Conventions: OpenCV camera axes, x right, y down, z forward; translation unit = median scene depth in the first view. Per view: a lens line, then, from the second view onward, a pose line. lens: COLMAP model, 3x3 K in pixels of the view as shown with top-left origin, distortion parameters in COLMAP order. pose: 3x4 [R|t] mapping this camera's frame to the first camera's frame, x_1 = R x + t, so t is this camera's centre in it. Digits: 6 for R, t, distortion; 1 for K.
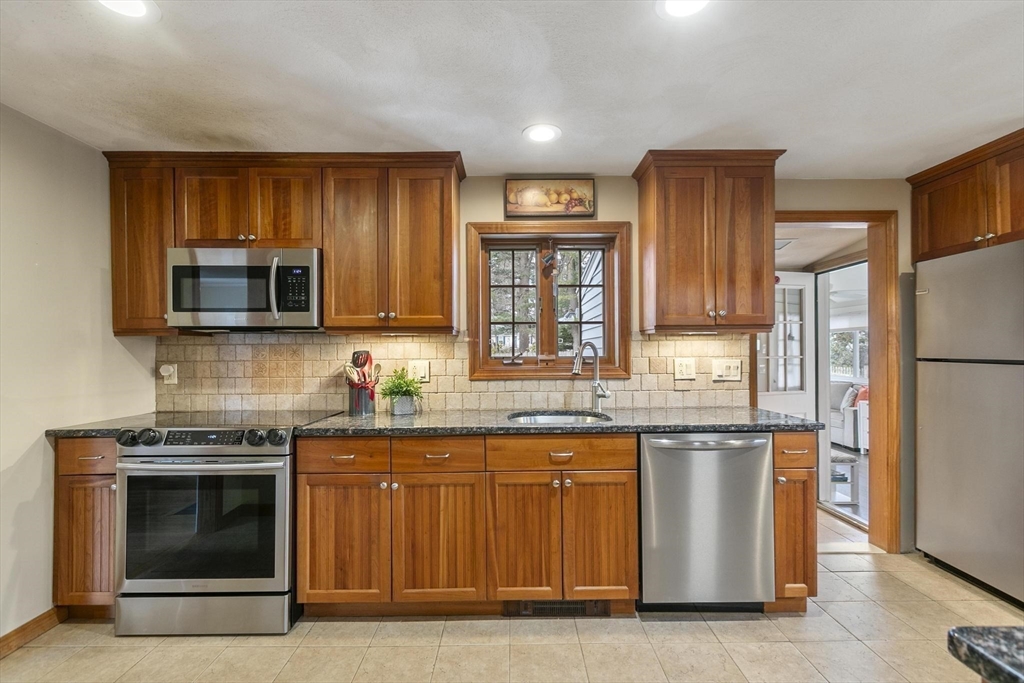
lens RADIAL K [[457.4, 0, 515.1], [0, 457.4, 346.9], [0, 0, 1]] dist [-0.001176, -0.000600]
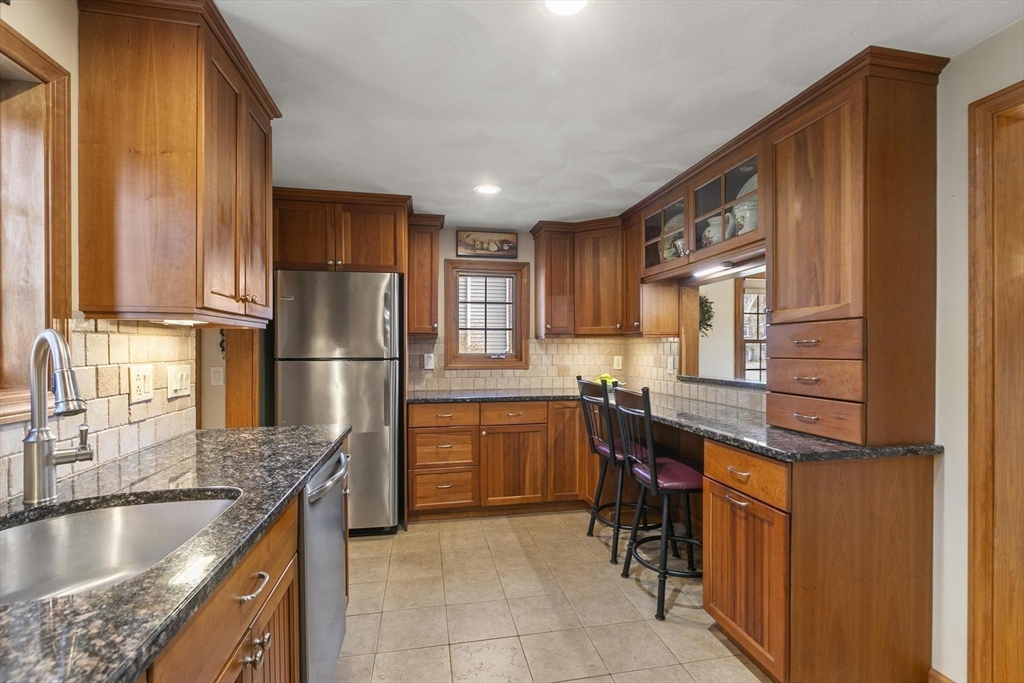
lens RADIAL K [[460.4, 0, 517.1], [0, 460.4, 351.6], [0, 0, 1]] dist [0.000610, -0.000554]
pose [[-0.192880, -0.000915, 0.981222, -0.309640], [-0.003396, 0.999994, 0.000265, 0.006183], [-0.981216, -0.003281, -0.192882, 0.684603]]
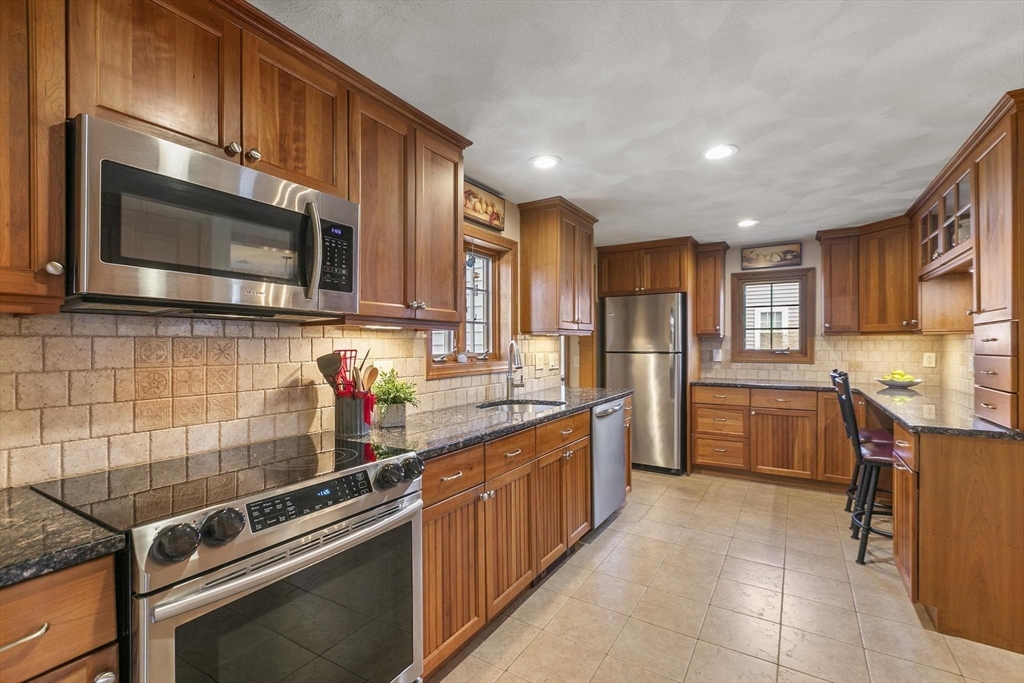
lens RADIAL K [[452.8, 0, 514.0], [0, 452.8, 345.1], [0, 0, 1]] dist [0.002063, -0.000166]
pose [[0.535523, 0.003001, 0.844515, -0.822595], [-0.004676, 0.999989, -0.000588, 0.002160], [-0.844508, -0.003634, 0.535531, 0.381240]]
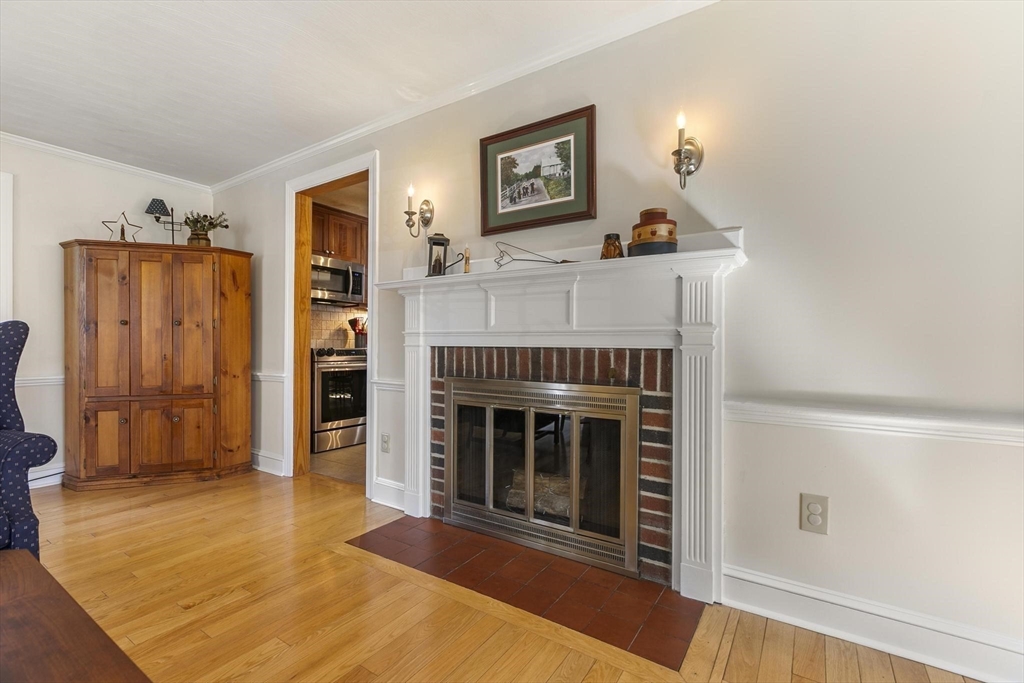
lens RADIAL K [[452.8, 0, 514.0], [0, 452.8, 345.1], [0, 0, 1]] dist [0.002063, -0.000166]
pose [[0.552029, 0.006920, 0.833796, -1.592266], [-0.011449, 0.999934, -0.000719, 0.124884], [-0.833746, -0.009149, 0.552072, -0.611192]]
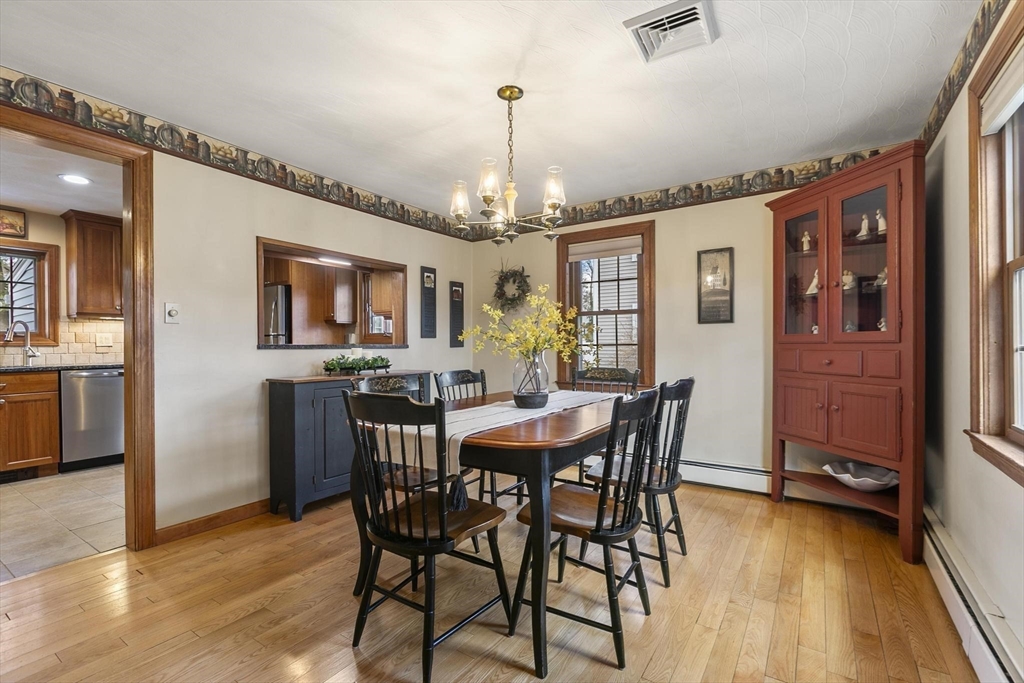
lens RADIAL K [[457.4, 0, 515.1], [0, 457.4, 346.9], [0, 0, 1]] dist [-0.001176, -0.000600]
pose [[0.558136, -0.003229, 0.829743, -0.182690], [0.002542, 0.999994, 0.002182, 0.077740], [-0.829746, 0.000891, 0.558141, -1.234650]]
